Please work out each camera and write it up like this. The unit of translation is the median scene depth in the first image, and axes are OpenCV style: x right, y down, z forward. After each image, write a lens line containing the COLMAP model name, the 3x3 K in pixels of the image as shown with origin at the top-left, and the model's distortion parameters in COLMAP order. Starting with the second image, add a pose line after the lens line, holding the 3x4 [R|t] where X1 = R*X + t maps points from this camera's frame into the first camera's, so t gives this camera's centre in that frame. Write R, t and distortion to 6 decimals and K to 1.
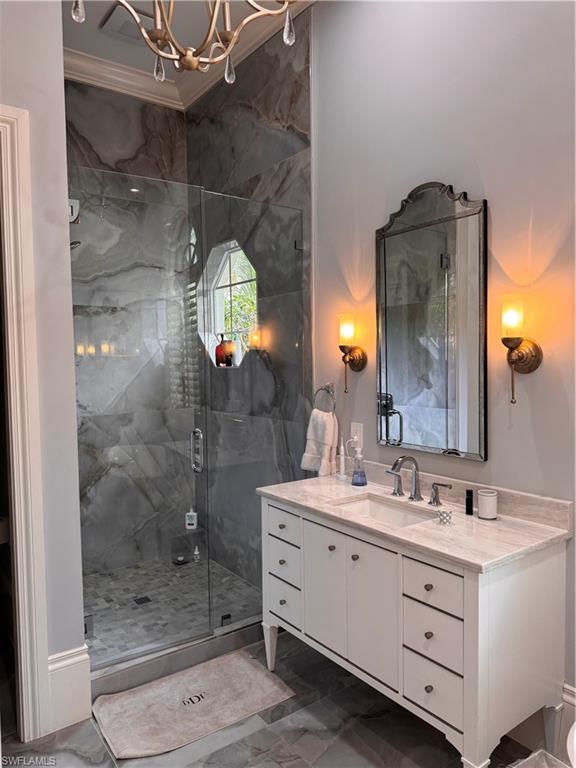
lens RADIAL K [[544.1, 0, 286.1], [0, 544.1, 382.5], [0, 0, 1]] dist [0.060001, -0.074898]
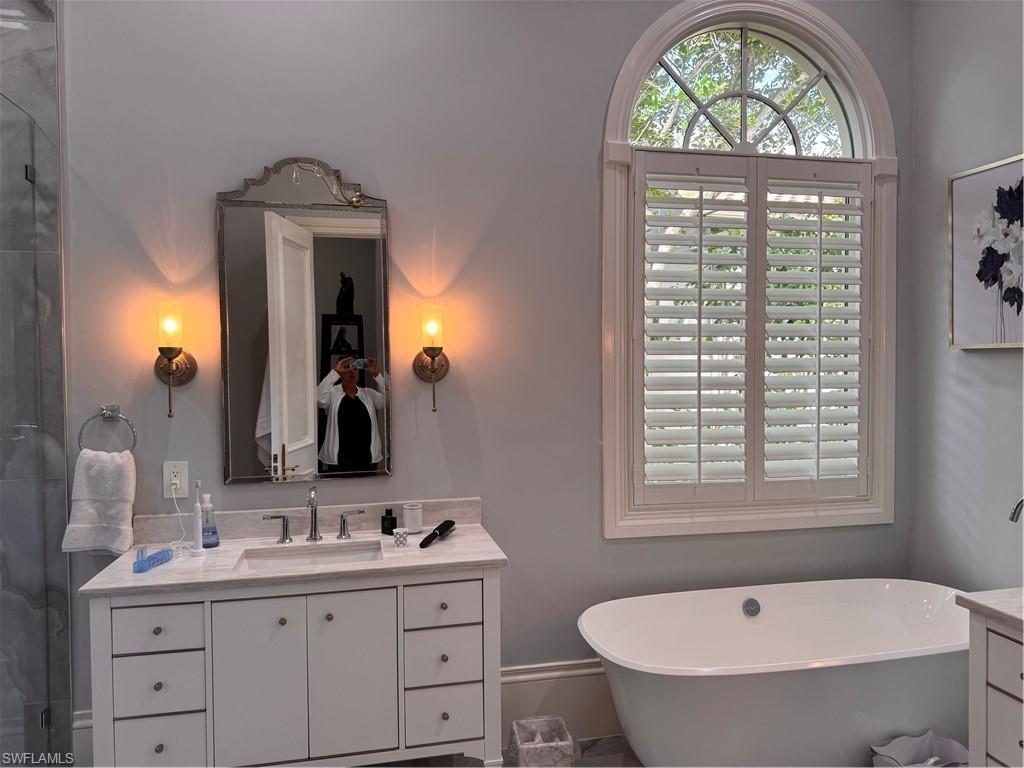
lens RADIAL K [[725.4, 0, 511.6], [0, 725.4, 384.9], [0, 0, 1]] dist [0.060001, -0.074898]
pose [[0.385527, -0.006781, 0.922672, -0.609795], [0.042540, 0.999040, -0.010432, 0.006786], [-0.921715, 0.043272, 0.385445, 0.278458]]
